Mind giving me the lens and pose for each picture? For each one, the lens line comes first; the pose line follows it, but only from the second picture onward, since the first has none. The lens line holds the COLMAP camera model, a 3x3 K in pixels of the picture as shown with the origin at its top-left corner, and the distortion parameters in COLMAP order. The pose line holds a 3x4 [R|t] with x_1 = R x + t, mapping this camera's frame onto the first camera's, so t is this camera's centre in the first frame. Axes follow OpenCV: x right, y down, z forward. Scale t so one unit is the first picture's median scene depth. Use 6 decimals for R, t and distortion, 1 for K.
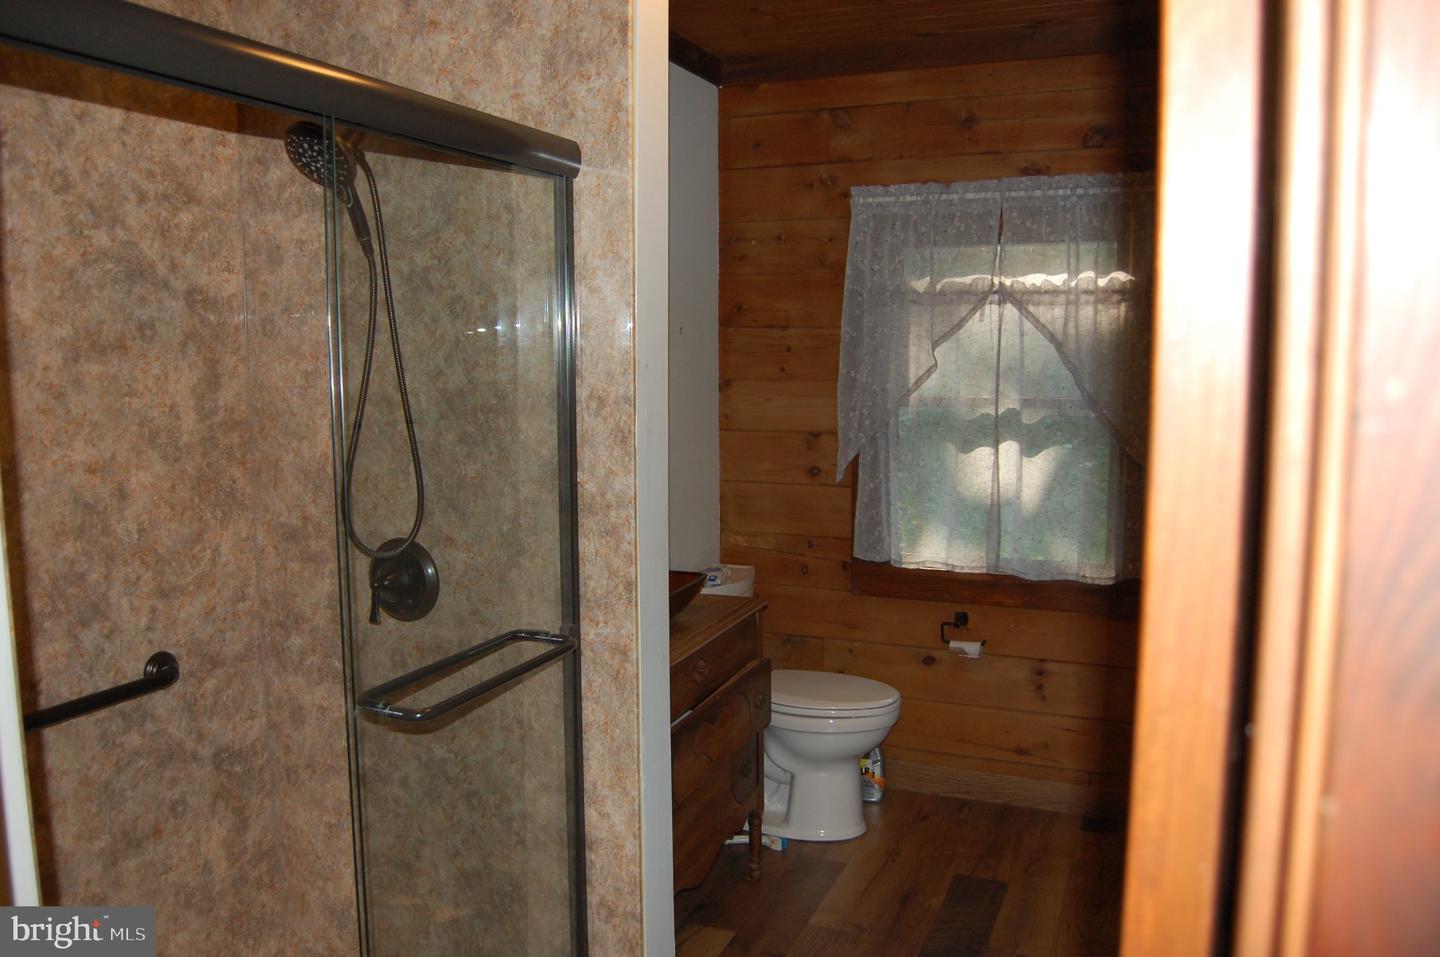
lens RADIAL K [[1114.8, 0, 716.3], [0, 1114.8, 484.1], [0, 0, 1]] dist [-0.098545, 0.037124]
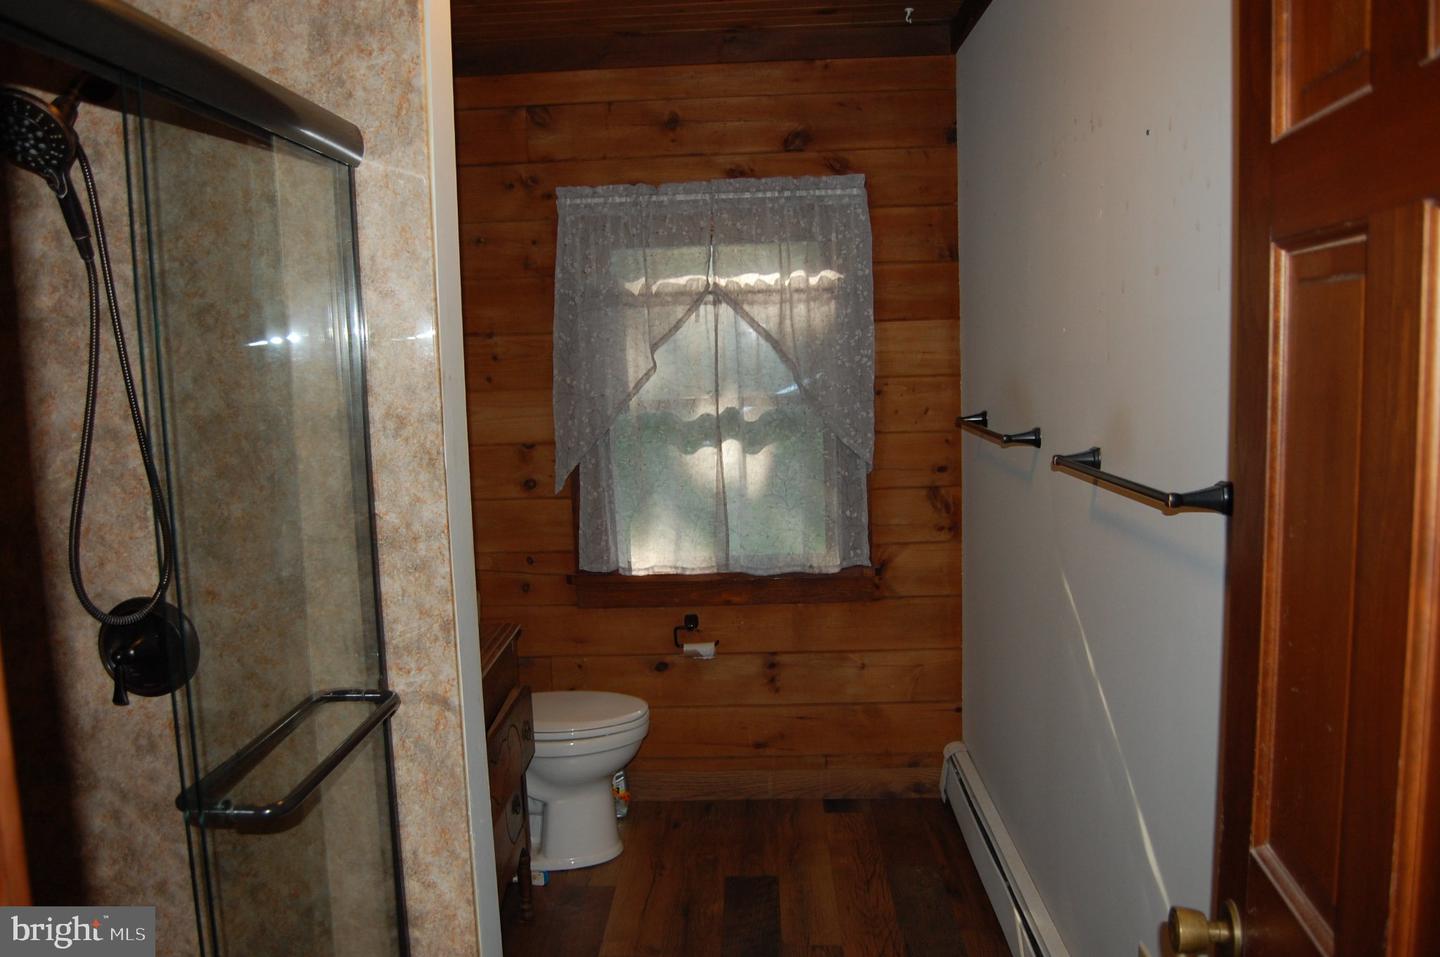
lens RADIAL K [[1114.8, 0, 721.5], [0, 1114.8, 481.3], [0, 0, 1]] dist [-0.098545, 0.037124]
pose [[0.934719, -0.070242, 0.348377, -0.151803], [0.073442, 0.997291, 0.004032, -0.009554], [-0.347717, 0.021817, 0.937346, 0.079146]]
